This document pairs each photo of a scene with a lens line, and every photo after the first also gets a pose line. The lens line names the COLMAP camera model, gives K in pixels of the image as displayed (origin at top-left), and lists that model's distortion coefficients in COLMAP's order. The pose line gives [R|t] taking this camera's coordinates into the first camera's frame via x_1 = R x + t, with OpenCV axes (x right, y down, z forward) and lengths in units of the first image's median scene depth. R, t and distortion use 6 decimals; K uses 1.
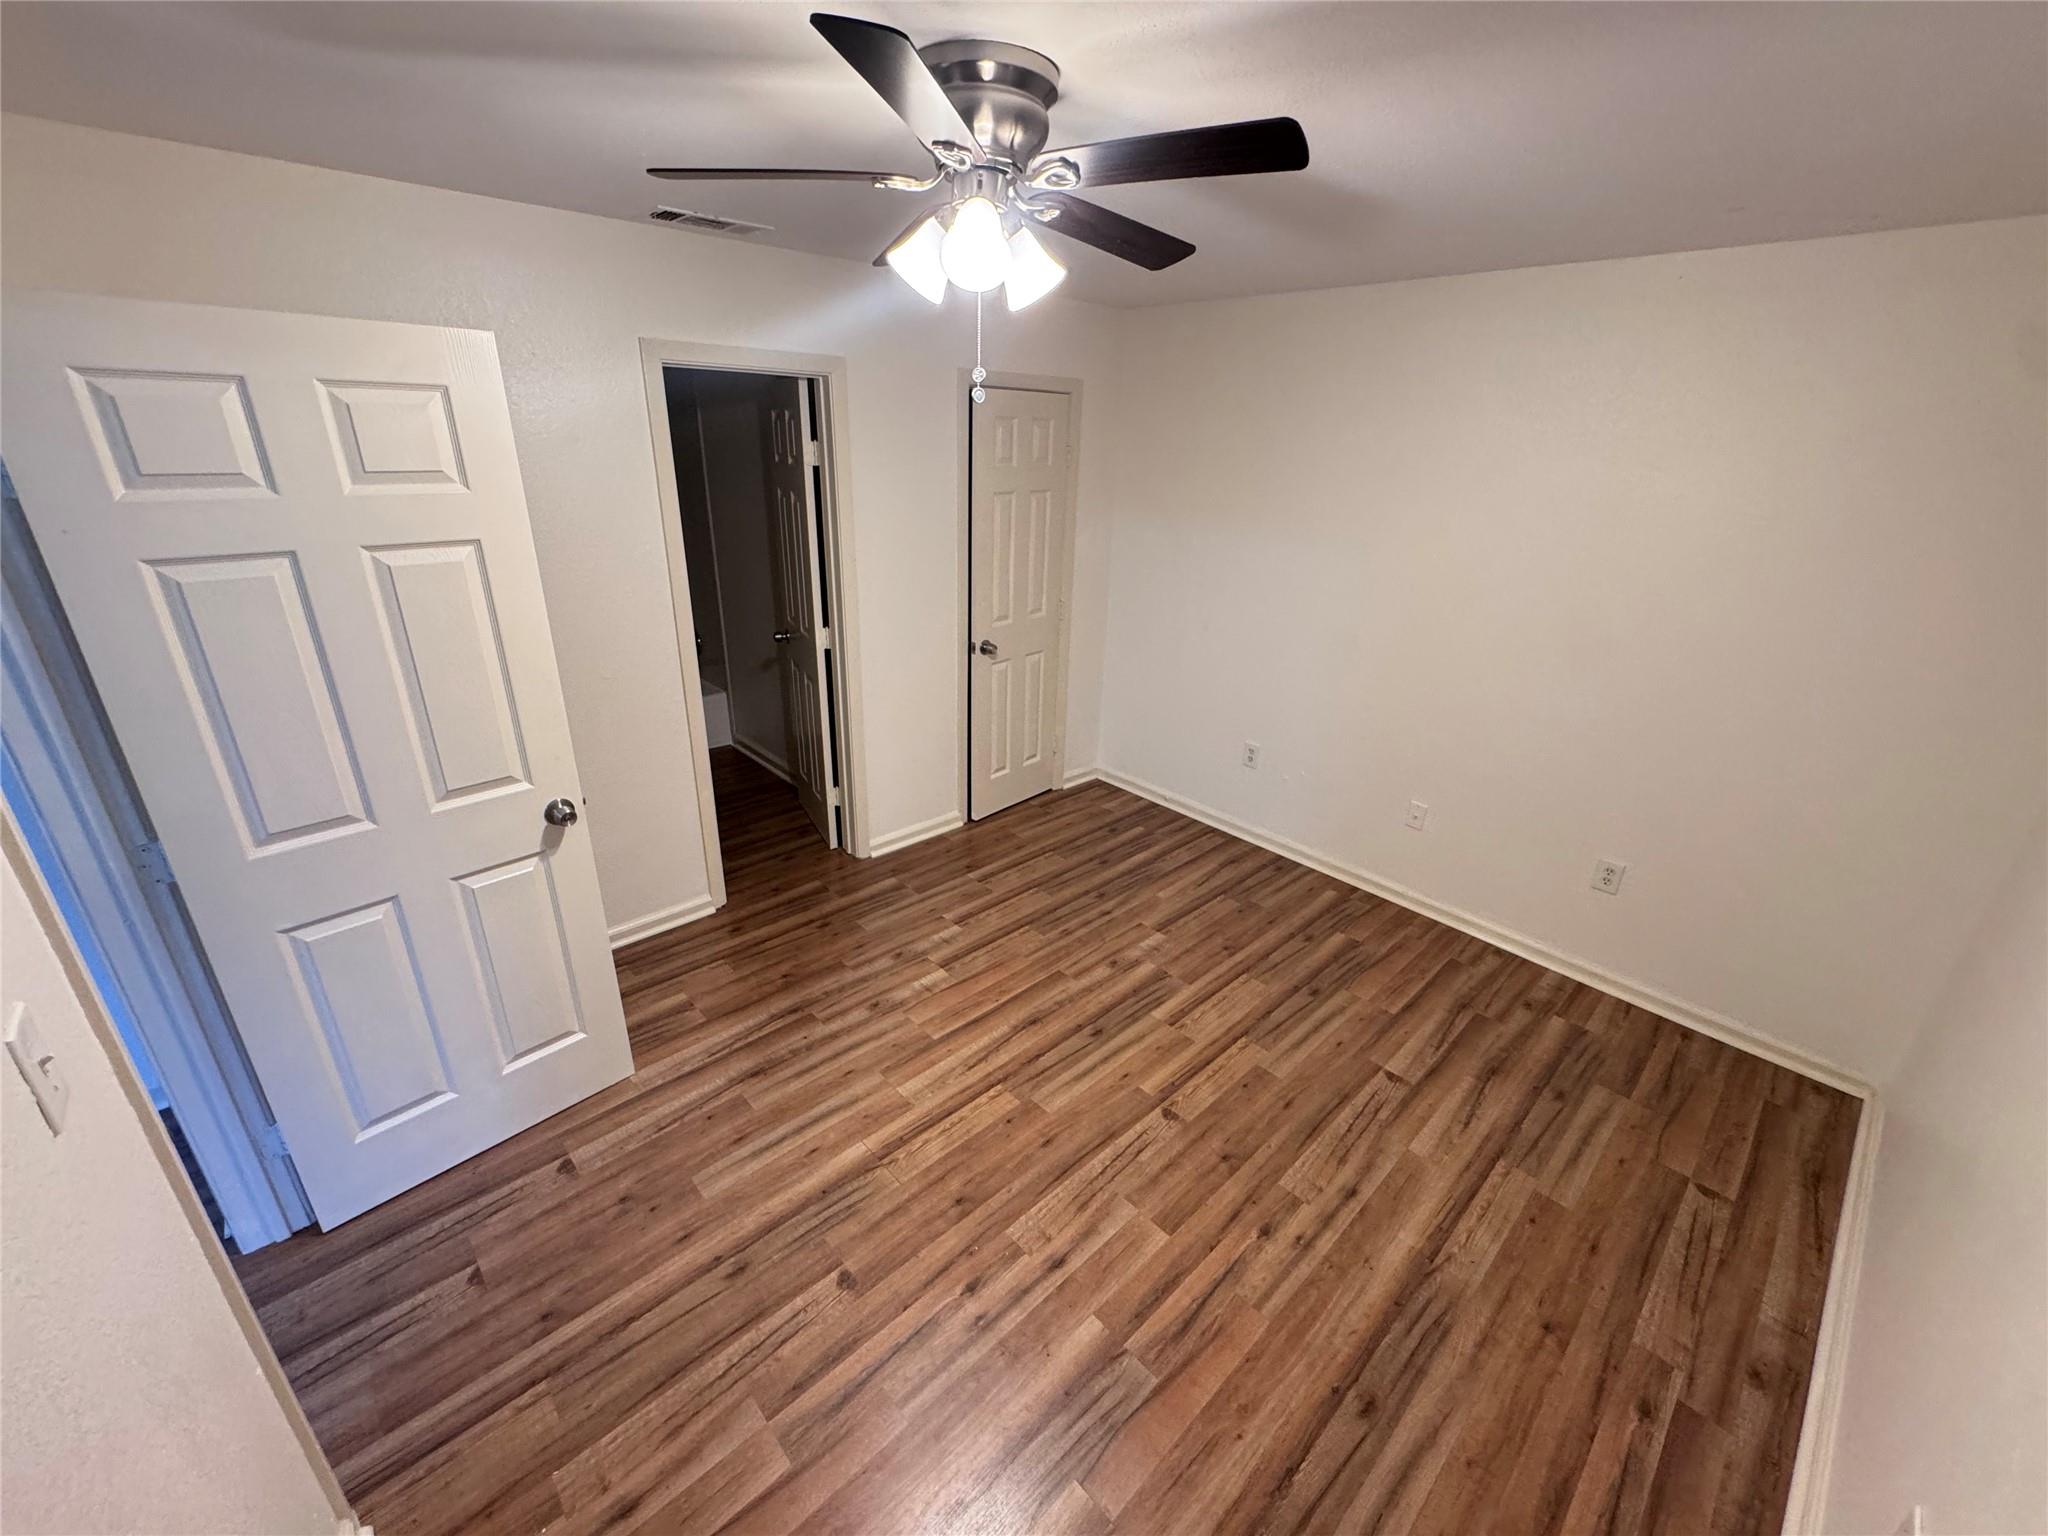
lens RADIAL K [[820.2, 0, 1022.6], [0, 820.2, 766.8], [0, 0, 1]] dist [-0.003466, 0.000108]
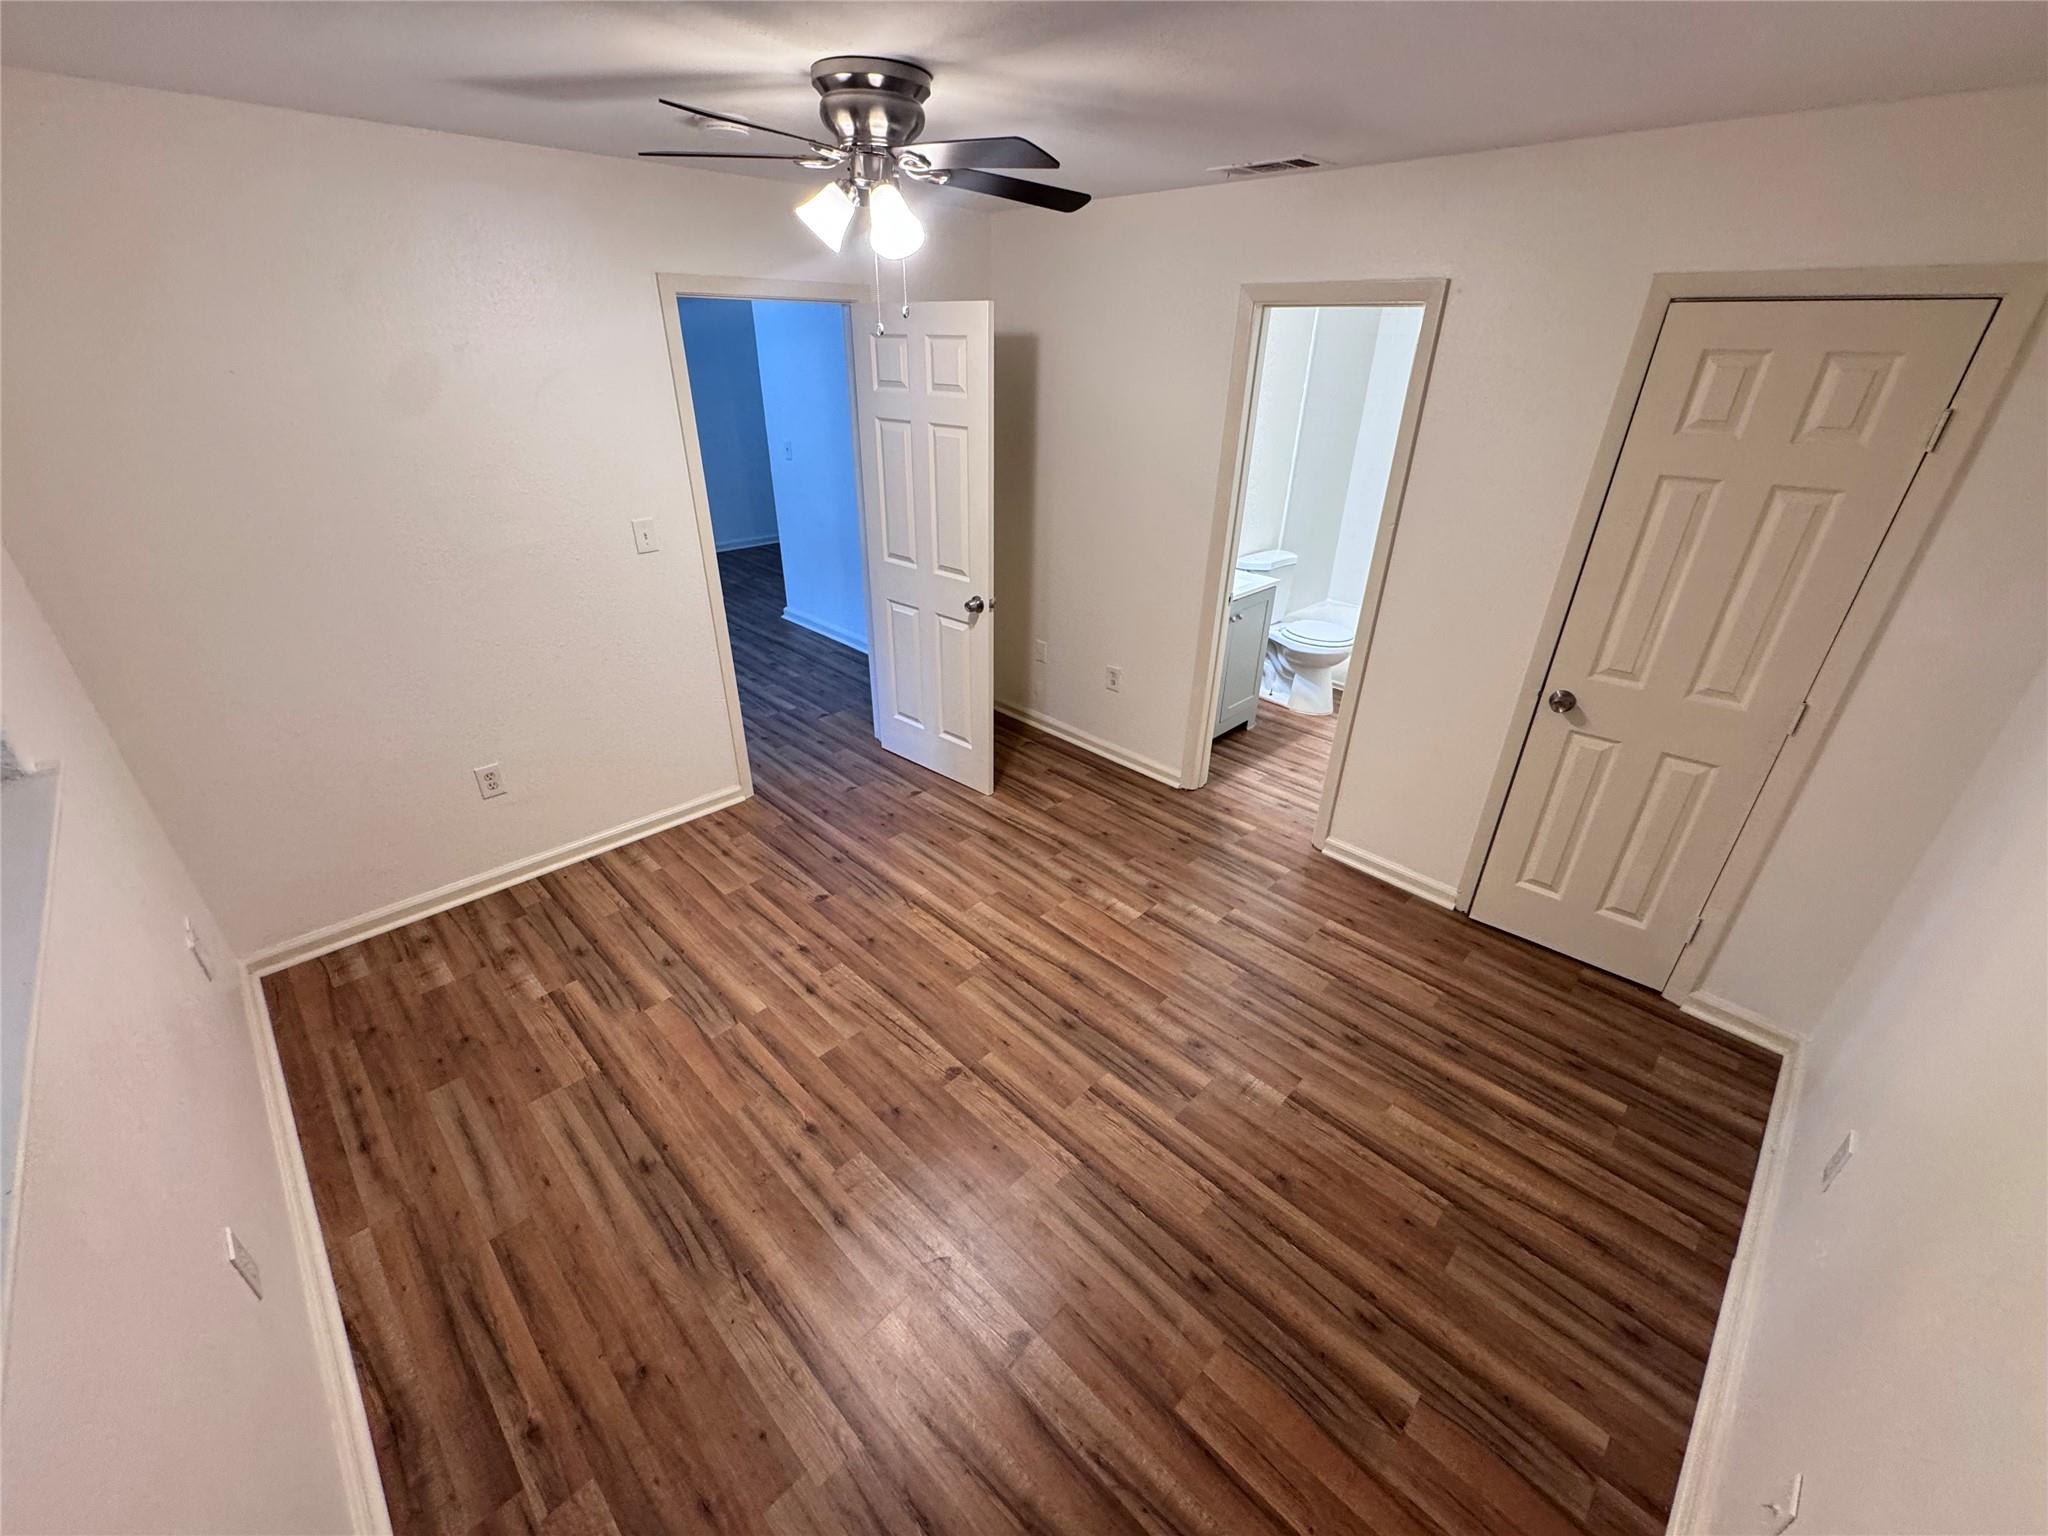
lens RADIAL K [[820.2, 0, 1022.6], [0, 820.2, 766.8], [0, 0, 1]] dist [-0.003466, 0.000108]
pose [[0.038308, 0.435853, -0.899202, 0.812711], [-0.394307, 0.833436, 0.387177, -0.266029], [0.918180, 0.339730, 0.203788, 0.670721]]
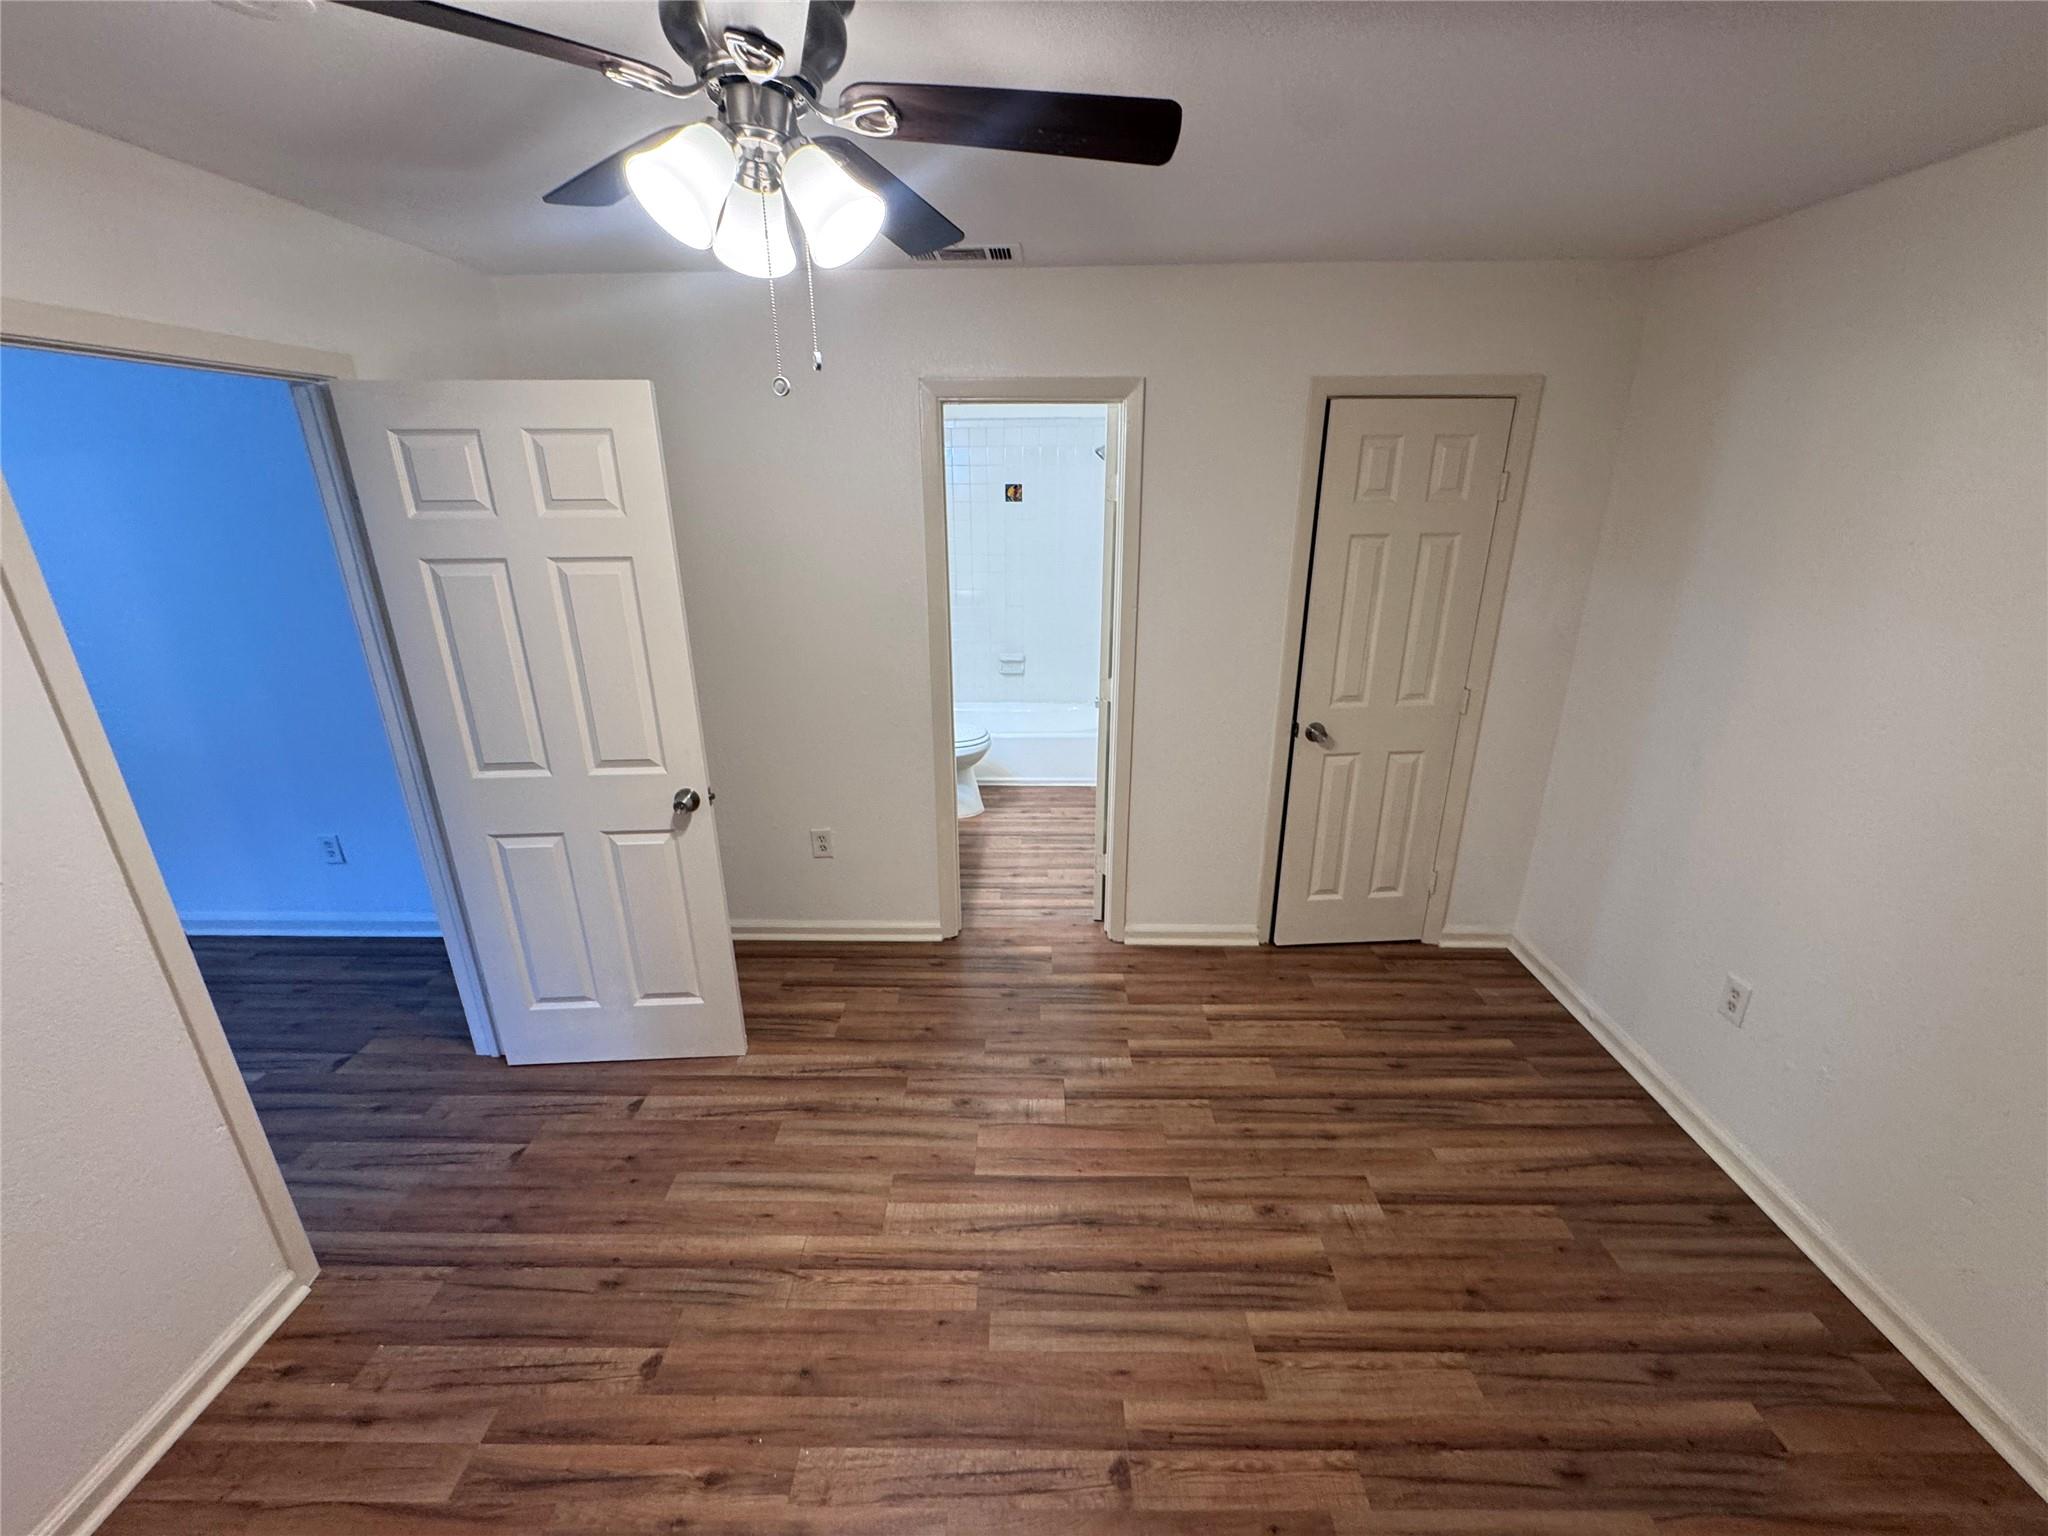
lens RADIAL K [[820.2, 0, 1022.6], [0, 820.2, 766.8], [0, 0, 1]] dist [-0.003466, 0.000108]
pose [[0.720912, 0.199083, -0.663816, 0.392629], [-0.237687, 0.970781, 0.033013, -0.105700], [0.650992, 0.133981, 0.747167, 0.353487]]
